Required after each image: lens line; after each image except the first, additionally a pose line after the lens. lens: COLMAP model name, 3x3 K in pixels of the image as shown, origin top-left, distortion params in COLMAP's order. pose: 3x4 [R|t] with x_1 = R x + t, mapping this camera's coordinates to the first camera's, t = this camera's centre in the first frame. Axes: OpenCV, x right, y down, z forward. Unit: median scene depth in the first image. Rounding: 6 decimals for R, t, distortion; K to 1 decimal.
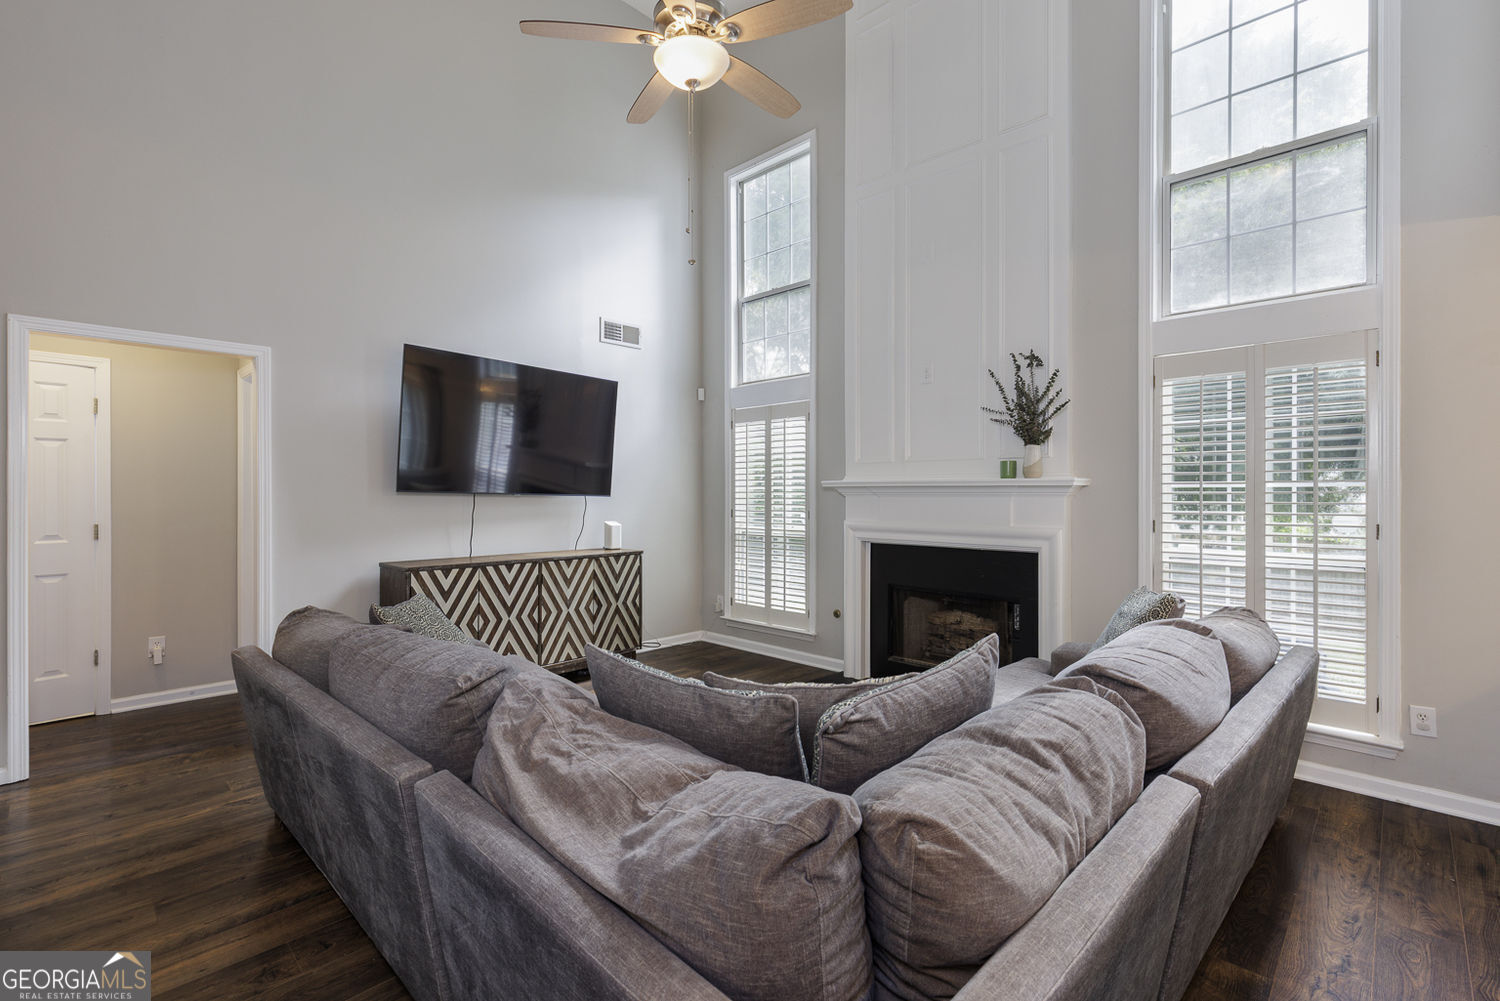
lens RADIAL K [[672.4, 0, 745.8], [0, 672.4, 491.1], [0, 0, 1]] dist [0.003464, -0.000273]
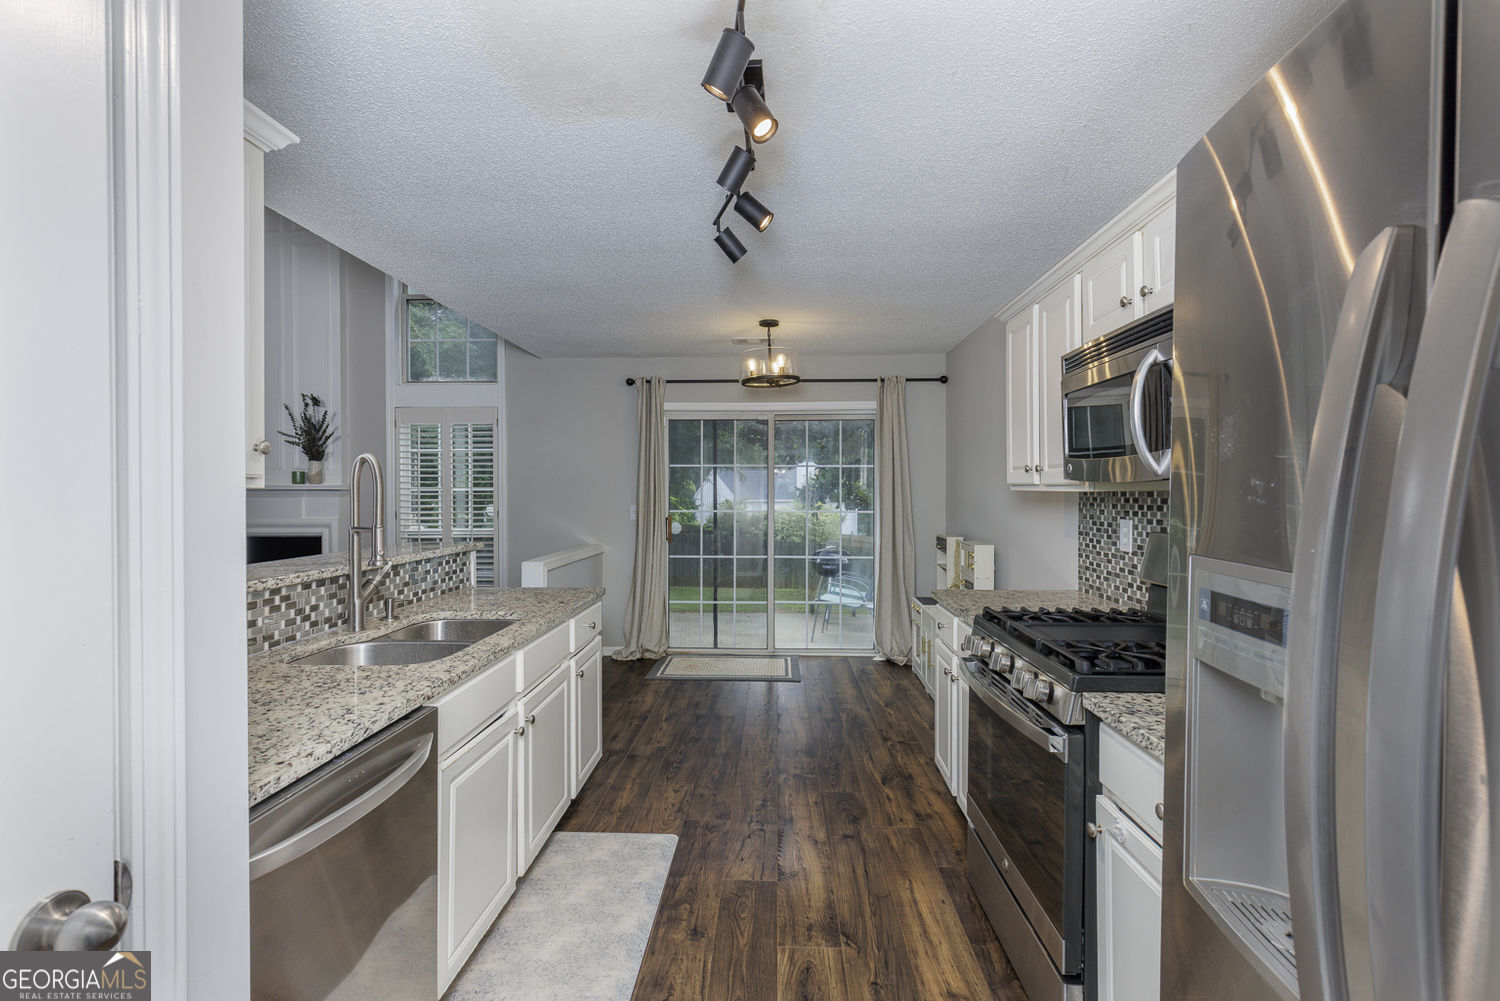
lens RADIAL K [[672.4, 0, 745.8], [0, 672.4, 491.1], [0, 0, 1]] dist [0.003464, -0.000273]
pose [[0.745637, 0.000250, 0.666352, 0.146092], [0.001243, 0.999998, -0.001765, -0.000554], [-0.666351, 0.002144, 0.745635, -0.621002]]
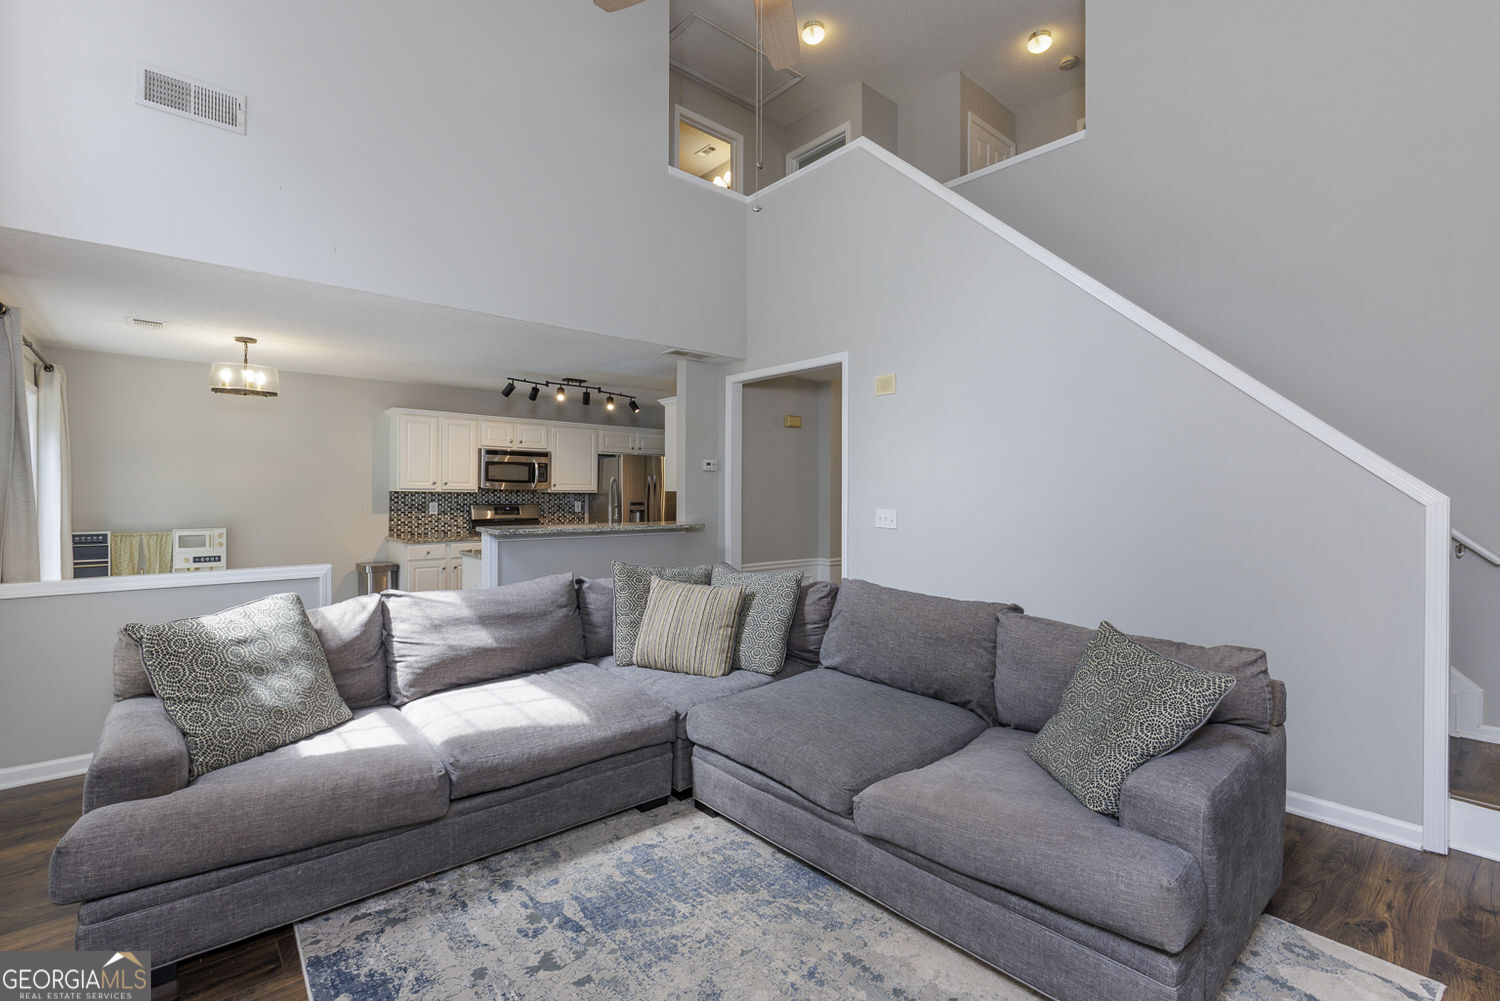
lens RADIAL K [[670.2, 0, 749.9], [0, 670.2, 495.5], [0, 0, 1]] dist [0.001277, -0.000299]
pose [[-0.997381, 0.001671, 0.072311, -0.091835], [0.002045, 0.999985, 0.005090, 0.000808], [-0.072301, 0.005224, -0.997369, 1.243685]]
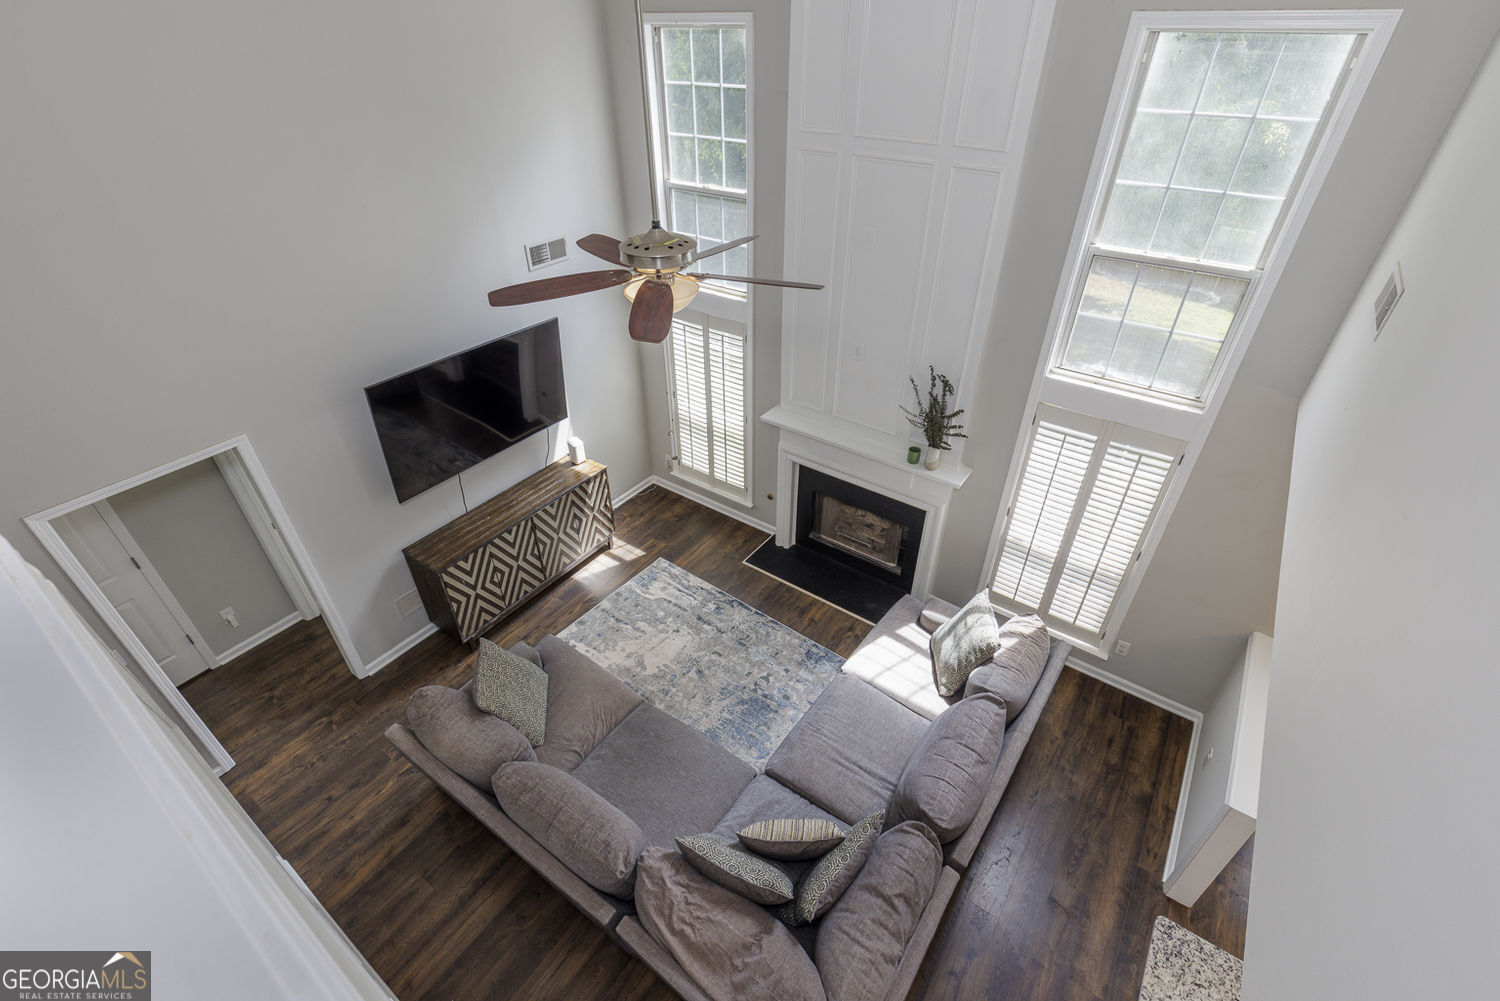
lens RADIAL K [[672.4, 0, 745.8], [0, 672.4, 491.1], [0, 0, 1]] dist [0.003464, -0.000273]
pose [[0.988464, -0.092578, 0.119867, -0.072280], [0.005545, 0.813023, 0.582205, -0.680449], [-0.151355, -0.574824, 0.804158, 0.002680]]
